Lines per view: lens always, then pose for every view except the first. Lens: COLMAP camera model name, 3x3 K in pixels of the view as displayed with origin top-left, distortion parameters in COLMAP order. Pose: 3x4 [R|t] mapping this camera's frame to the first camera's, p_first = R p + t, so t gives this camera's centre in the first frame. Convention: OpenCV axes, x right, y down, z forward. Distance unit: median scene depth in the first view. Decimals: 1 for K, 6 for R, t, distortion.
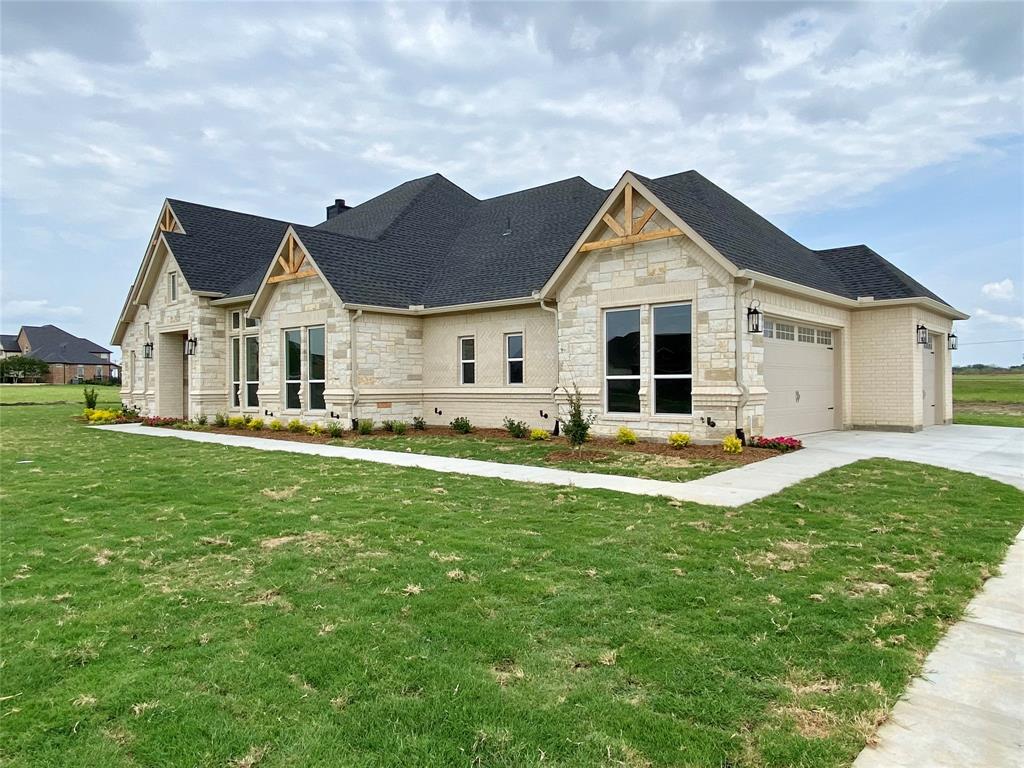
lens RADIAL K [[690.2, 0, 510.5], [0, 690.2, 356.4], [0, 0, 1]] dist [0.060030, -0.000476]
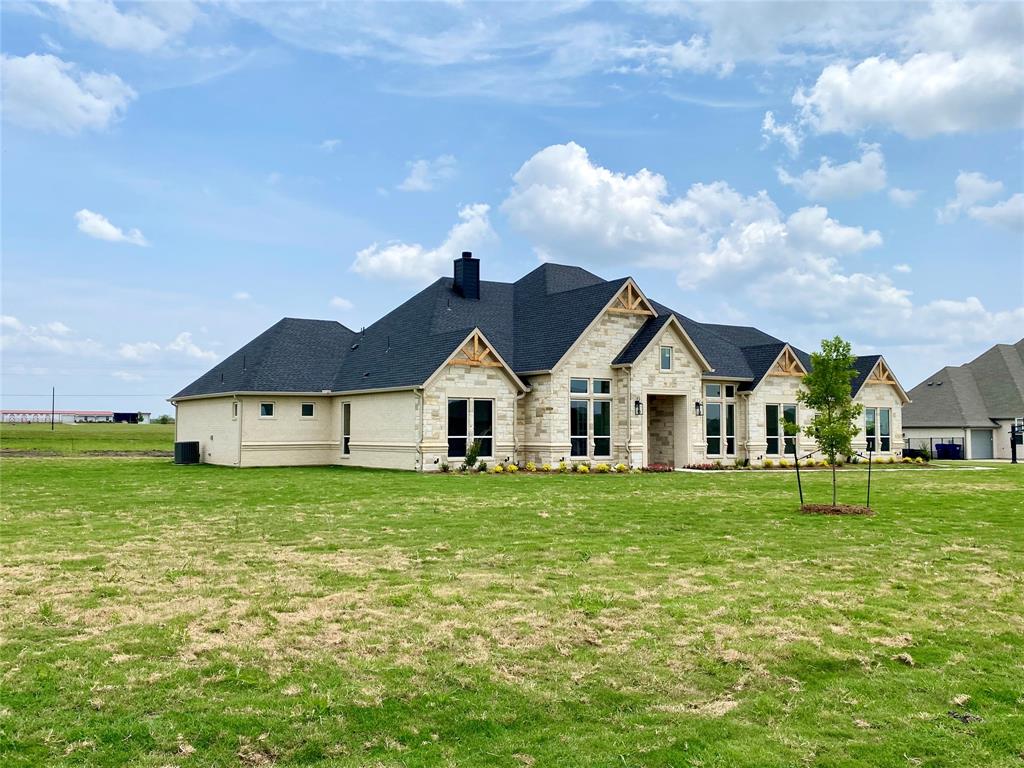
lens RADIAL K [[1014.4, 0, 509.4], [0, 1014.4, 352.9], [0, 0, 1]] dist [-0.004964, -0.445315]
pose [[0.294334, 0.092561, 0.951210, -2.718941], [-0.038301, 0.995642, -0.085032, 0.064214], [-0.954935, -0.011405, 0.296596, 0.886748]]
